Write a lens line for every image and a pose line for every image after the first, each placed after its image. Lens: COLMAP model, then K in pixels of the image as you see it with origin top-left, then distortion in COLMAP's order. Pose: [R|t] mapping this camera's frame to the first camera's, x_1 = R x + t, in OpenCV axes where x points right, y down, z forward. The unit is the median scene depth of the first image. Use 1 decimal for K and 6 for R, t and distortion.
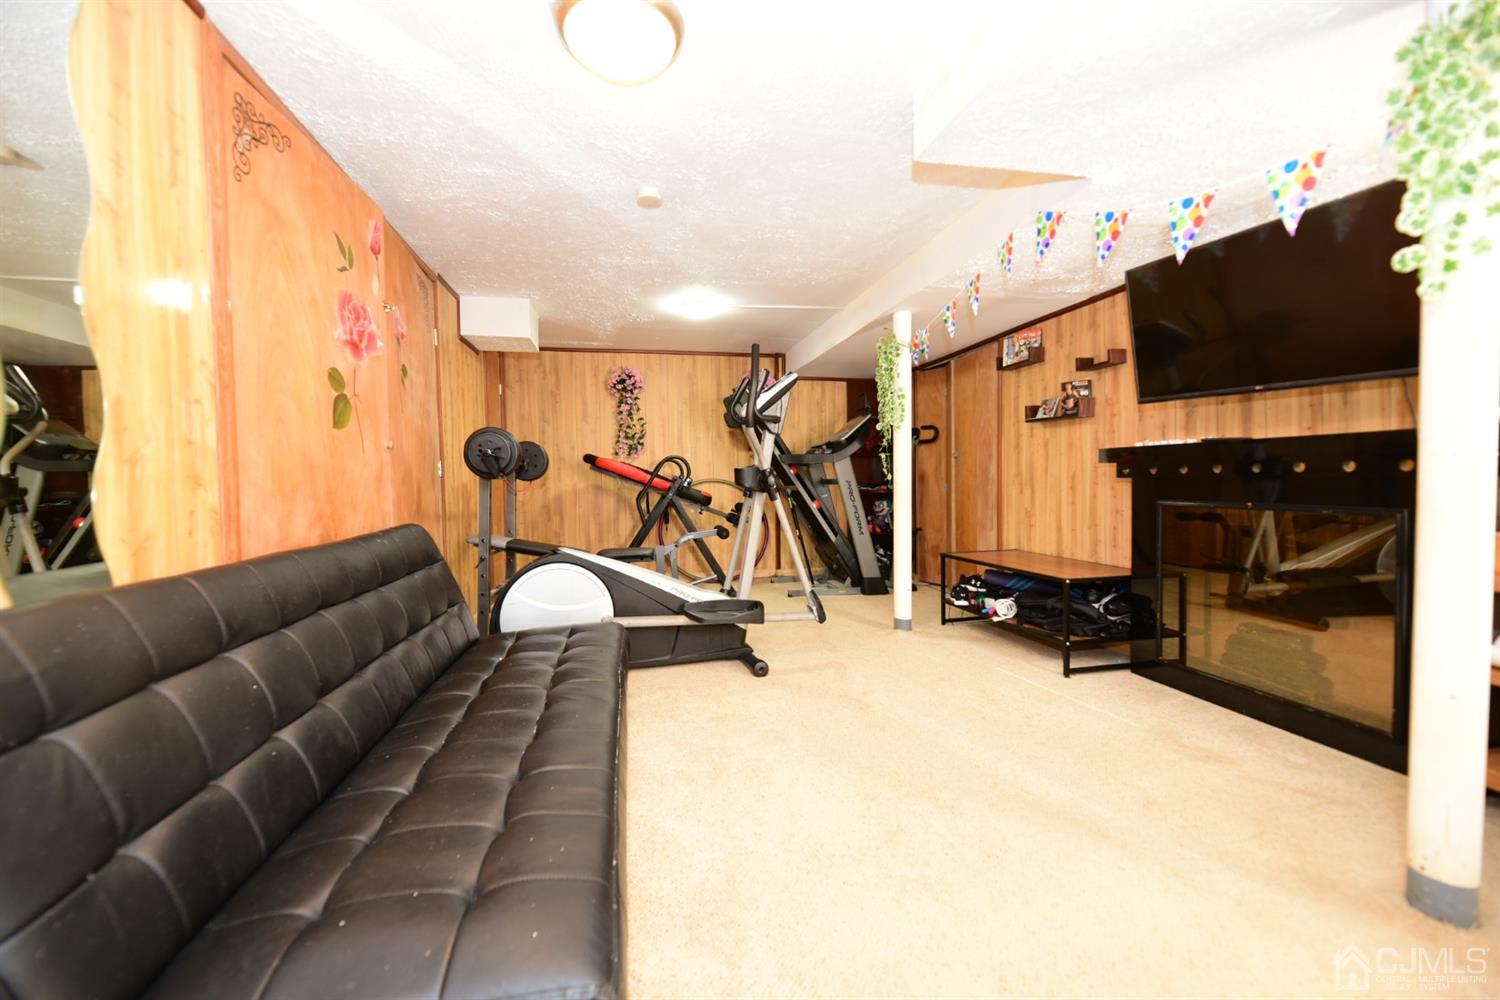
lens RADIAL K [[603.0, 0, 744.5], [0, 603.0, 495.4], [0, 0, 1]] dist [-0.000774, -0.003833]
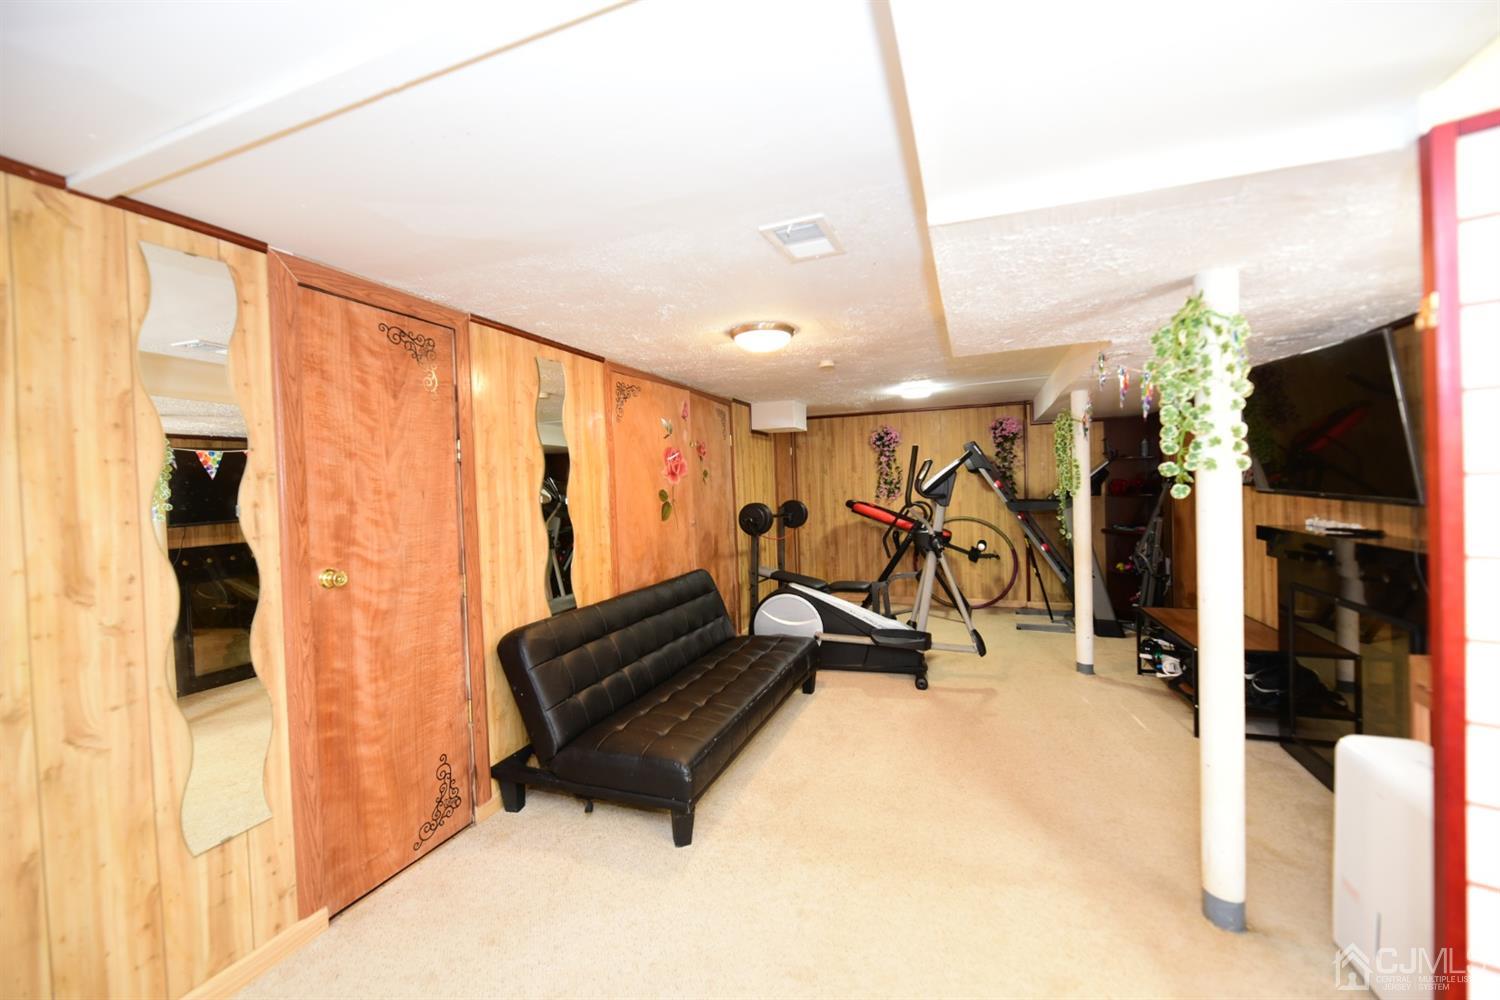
lens RADIAL K [[603.0, 0, 744.3], [0, 603.0, 495.7], [0, 0, 1]] dist [-0.000774, -0.003833]
pose [[0.842431, -0.003626, -0.538792, 0.400142], [0.004329, 0.999991, 0.000039, -0.129806], [0.538786, -0.002365, 0.842439, -0.336636]]
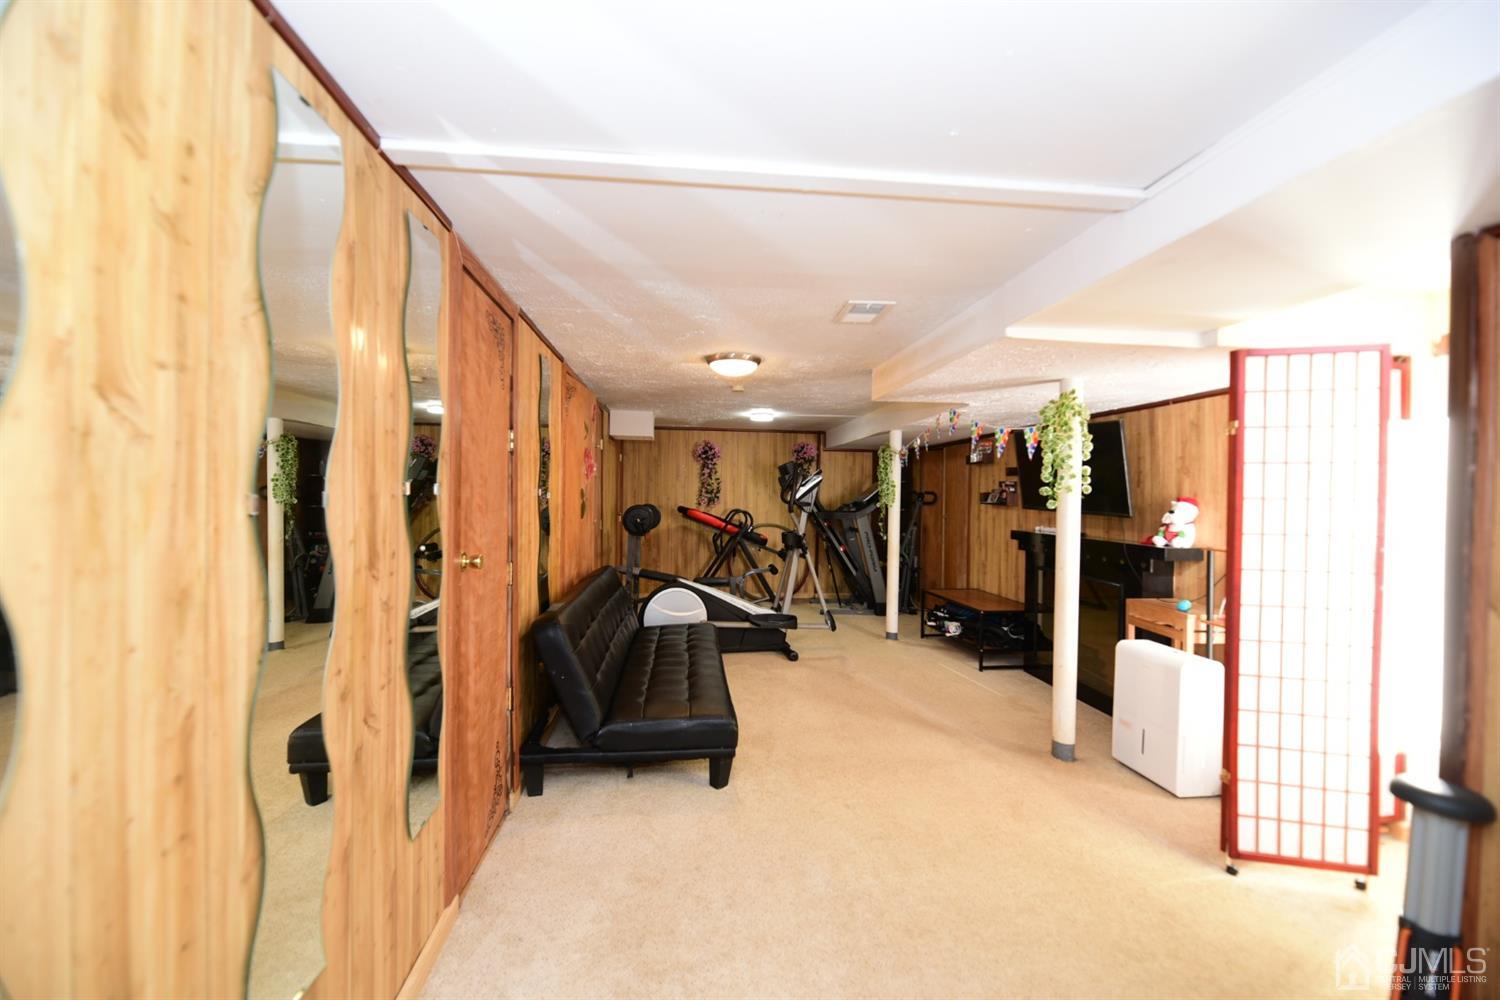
lens RADIAL K [[603.0, 0, 742.3], [0, 603.0, 496.5], [0, 0, 1]] dist [-0.000774, -0.003833]
pose [[0.994811, 0.029337, -0.097418, 0.033649], [-0.031495, 0.999290, -0.020688, -0.109046], [0.096742, 0.023649, 0.995028, -0.646522]]
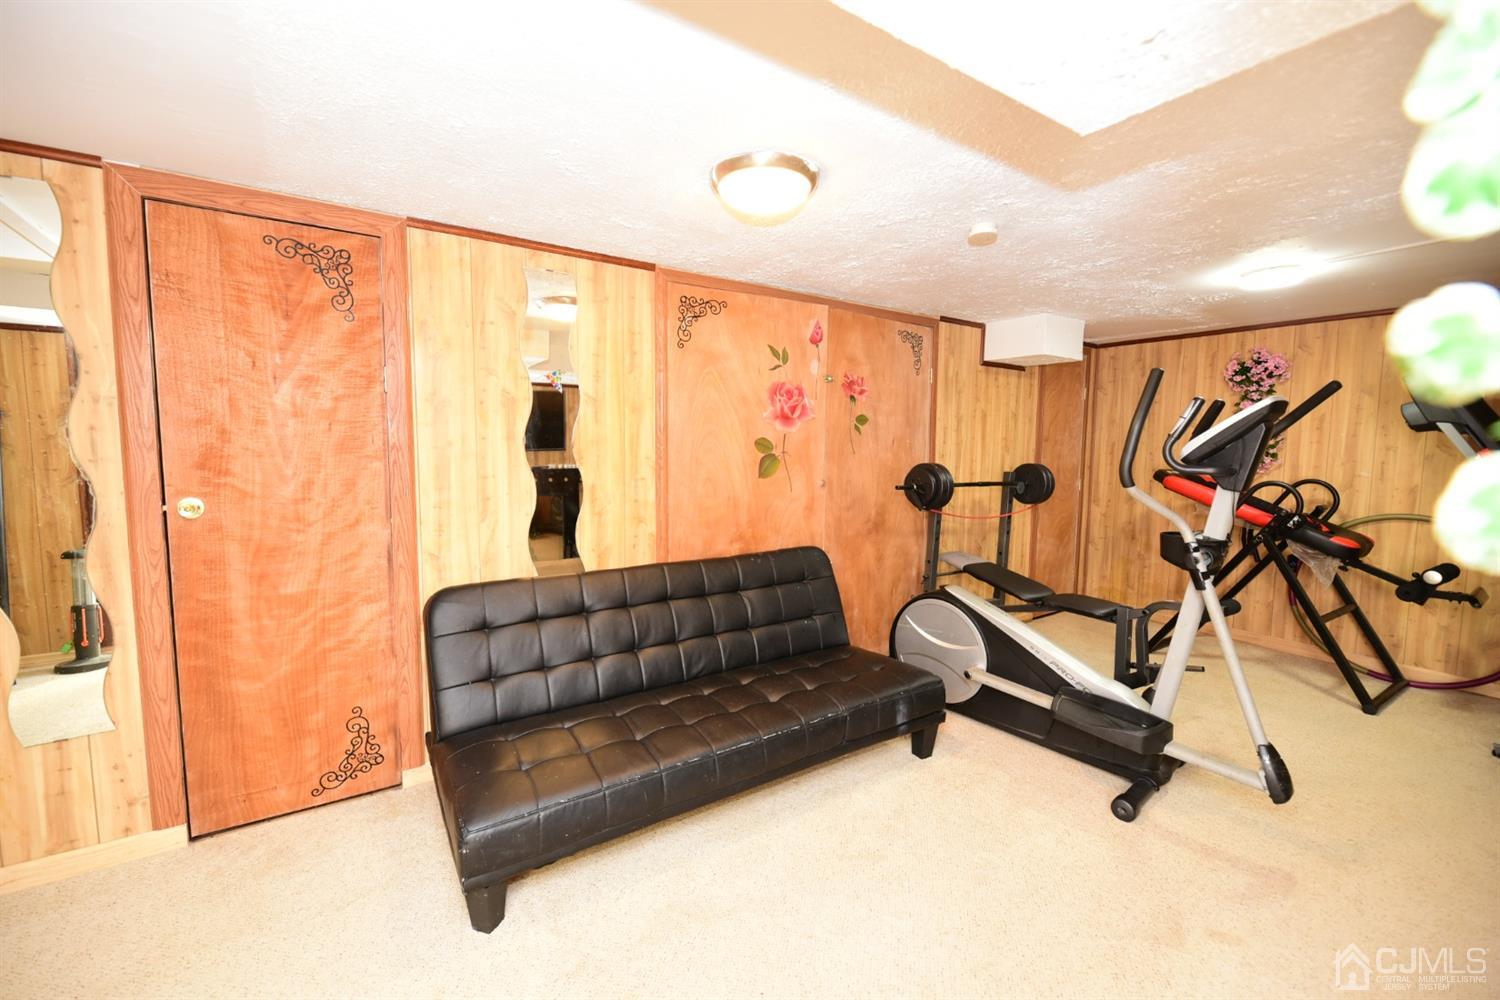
lens RADIAL K [[603.0, 0, 742.8], [0, 603.0, 495.5], [0, 0, 1]] dist [-0.000774, -0.003833]
pose [[0.373037, 0.101570, -0.922240, 0.471246], [-0.043300, 0.994813, 0.092048, -0.138605], [0.926806, 0.005596, 0.375500, 0.267007]]
